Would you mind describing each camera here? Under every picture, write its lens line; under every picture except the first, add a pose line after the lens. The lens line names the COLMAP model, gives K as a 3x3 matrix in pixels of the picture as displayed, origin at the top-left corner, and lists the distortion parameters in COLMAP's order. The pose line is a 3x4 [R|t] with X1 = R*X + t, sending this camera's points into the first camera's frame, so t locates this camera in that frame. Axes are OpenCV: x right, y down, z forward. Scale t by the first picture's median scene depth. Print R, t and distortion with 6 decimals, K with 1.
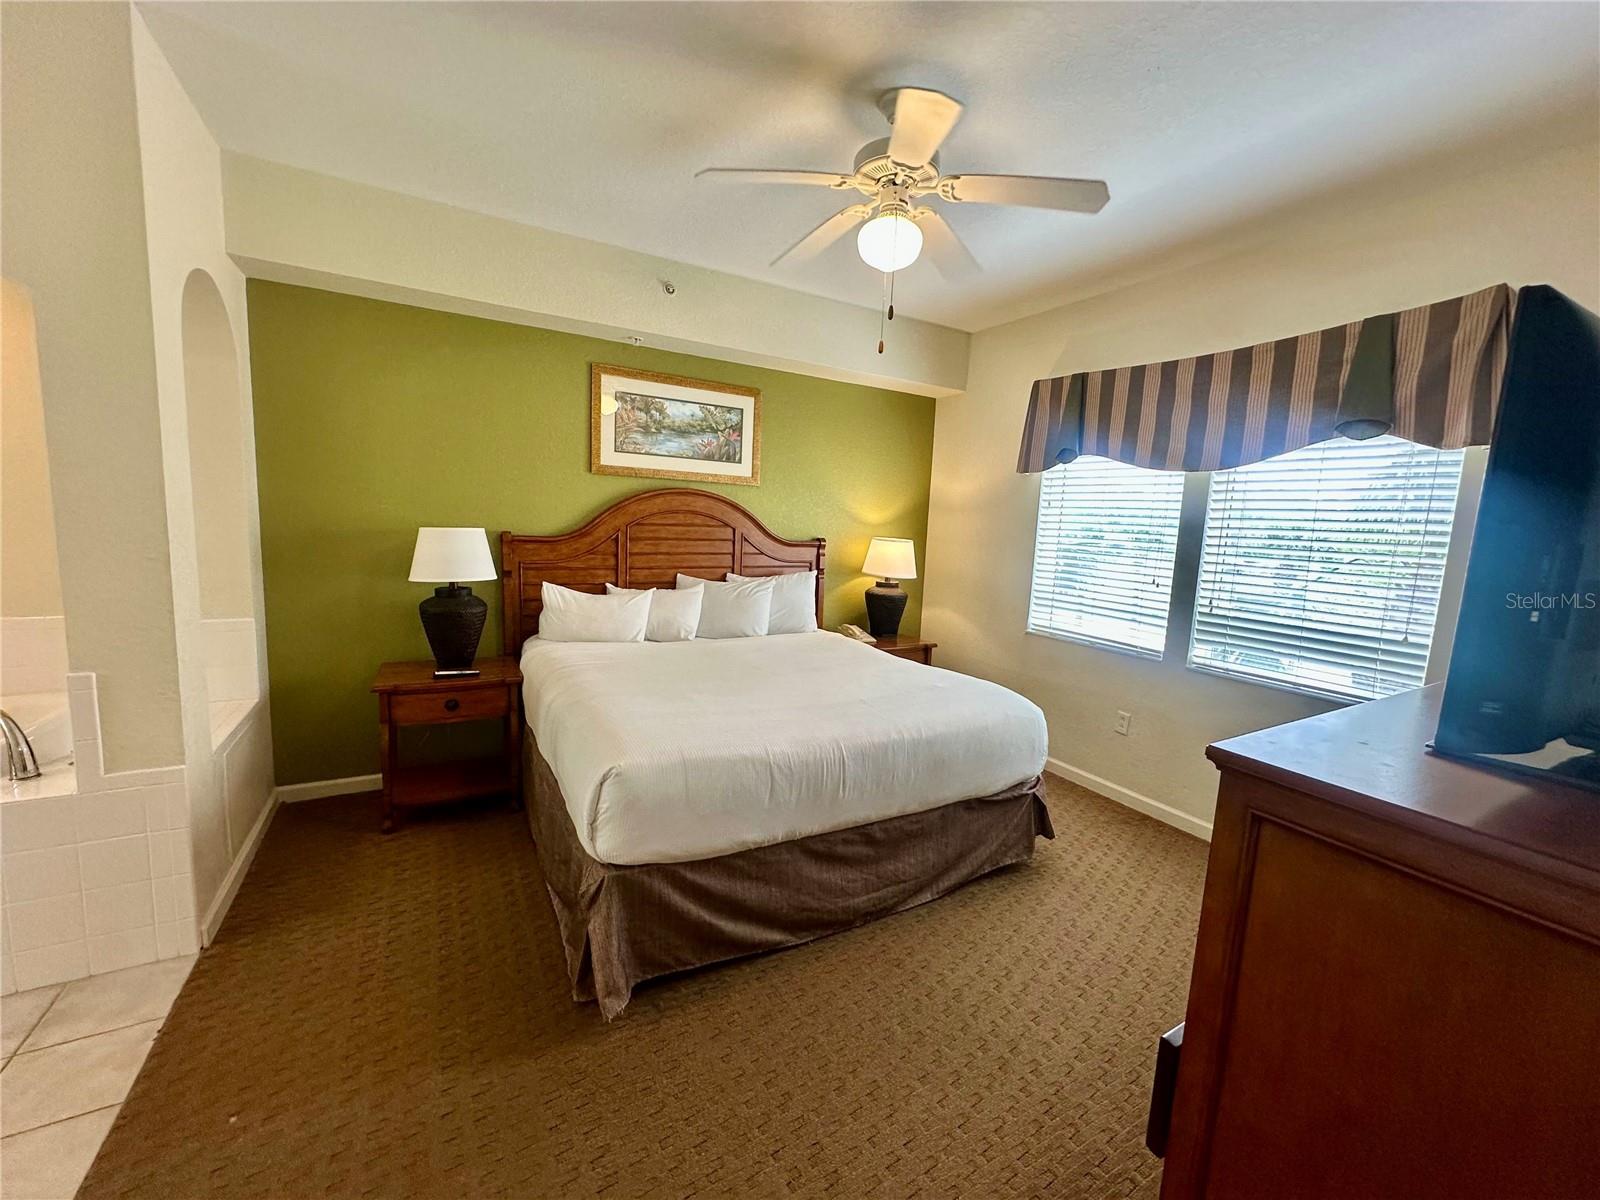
lens RADIAL K [[632.6, 0, 804.7], [0, 632.6, 598.8], [0, 0, 1]] dist [-0.003180, 0.001614]
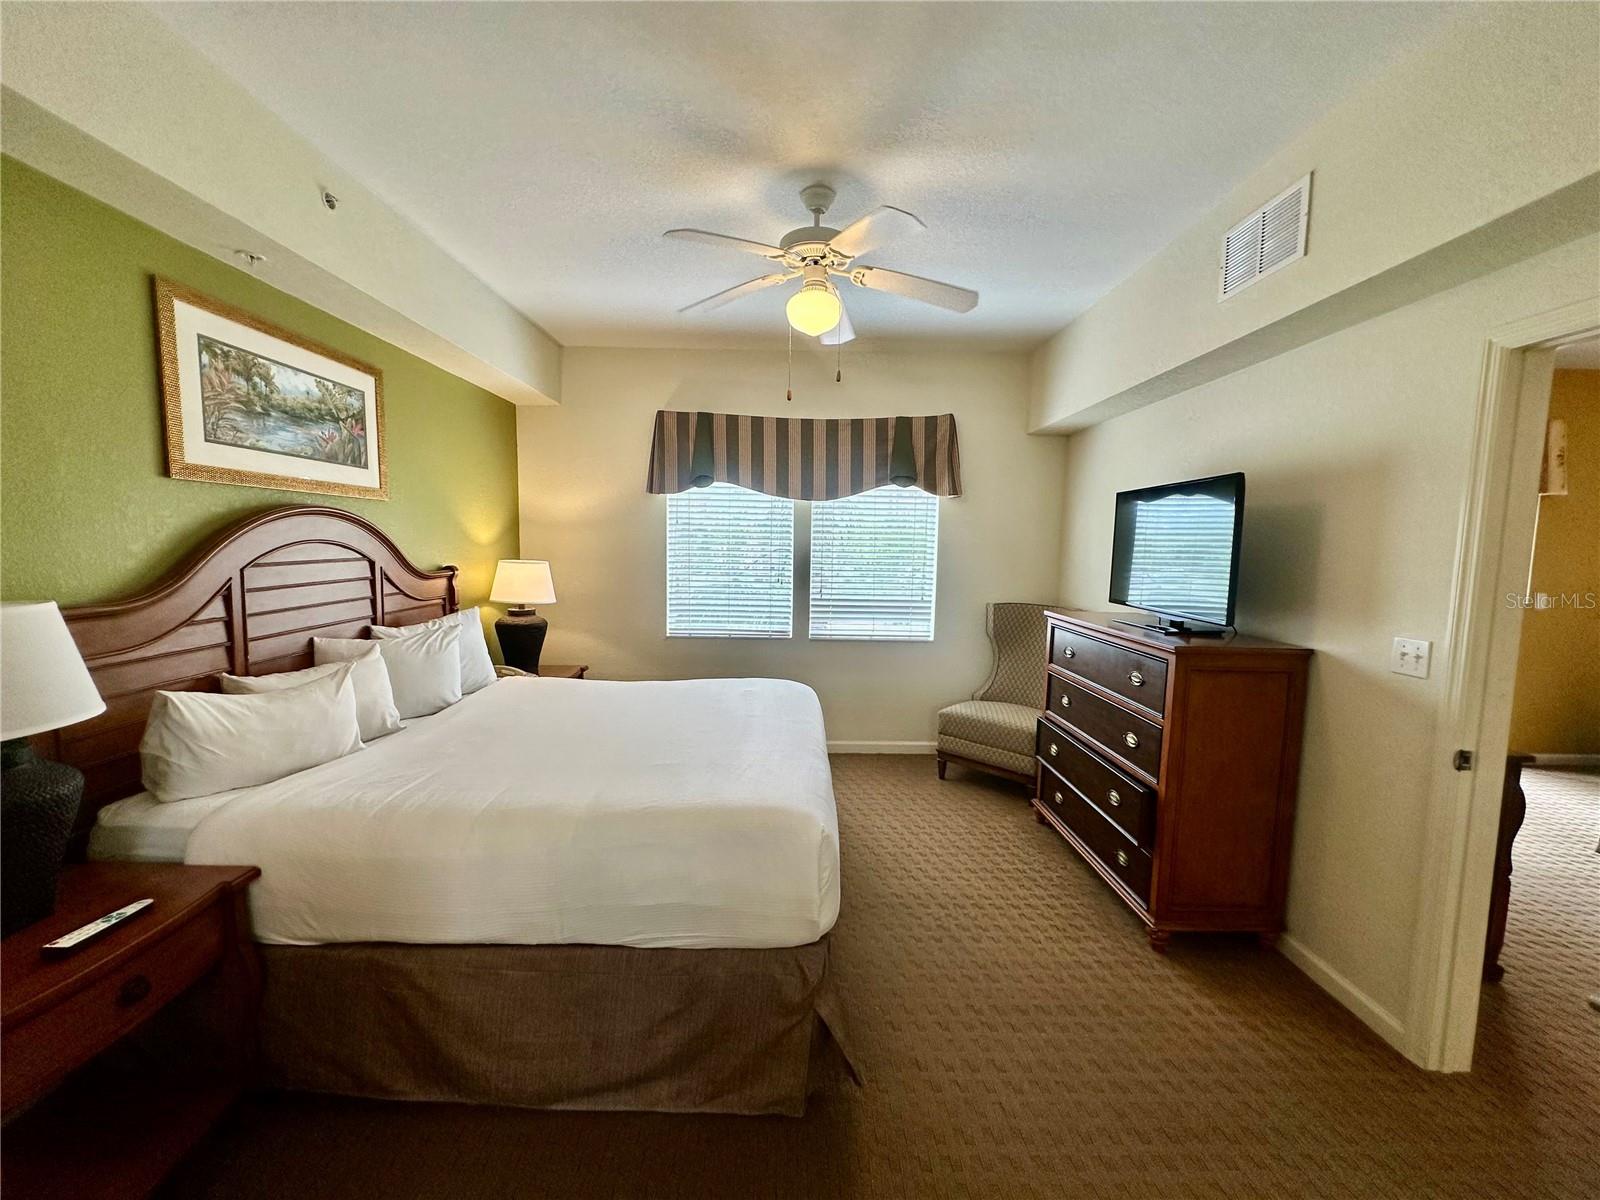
lens RADIAL K [[632.6, 0, 802.2], [0, 632.6, 596.5], [0, 0, 1]] dist [-0.003180, 0.001614]
pose [[0.494358, -0.115004, 0.861617, -0.524155], [0.118568, 0.990867, 0.064226, -0.066534], [-0.861134, 0.070409, 0.503479, 0.259874]]
